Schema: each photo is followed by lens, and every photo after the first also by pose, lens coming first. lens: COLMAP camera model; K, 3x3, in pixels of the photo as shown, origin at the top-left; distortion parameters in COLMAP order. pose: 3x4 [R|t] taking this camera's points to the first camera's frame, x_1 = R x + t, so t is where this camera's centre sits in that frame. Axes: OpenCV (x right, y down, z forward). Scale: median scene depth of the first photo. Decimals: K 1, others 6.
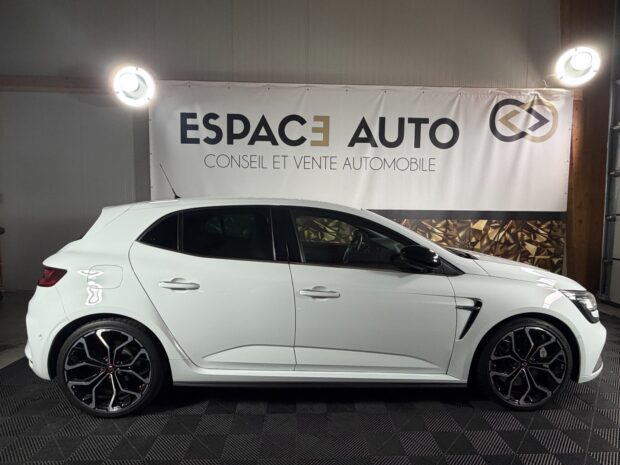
lens RADIAL K [[340.5, 0, 315.2], [0, 340.5, 233.4], [0, 0, 1]] dist [-0.003789, -0.000704]
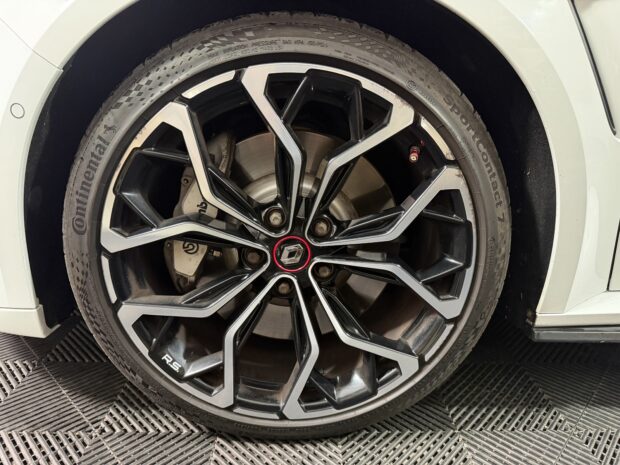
lens RADIAL K [[436.9, 0, 308.7], [0, 436.9, 231.0], [0, 0, 1]] dist [0.030979, -0.041627]
pose [[0.999712, 0.023883, 0.002417, -0.258268], [-0.023822, 0.974675, 0.222353, 0.137831], [0.002954, -0.222347, 0.974963, 0.309845]]
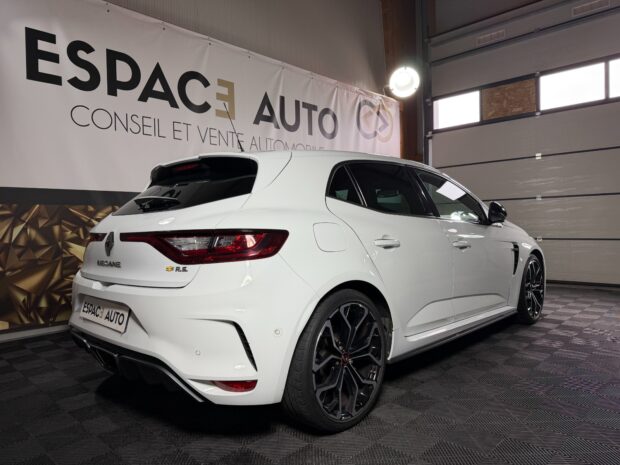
lens RADIAL K [[436.9, 0, 312.3], [0, 436.9, 231.5], [0, 0, 1]] dist [0.030979, -0.041627]
pose [[0.717232, -0.038083, 0.695793, -0.575790], [0.086799, 0.995612, -0.034980, 0.064104], [-0.691408, 0.085483, 0.717390, 0.145828]]
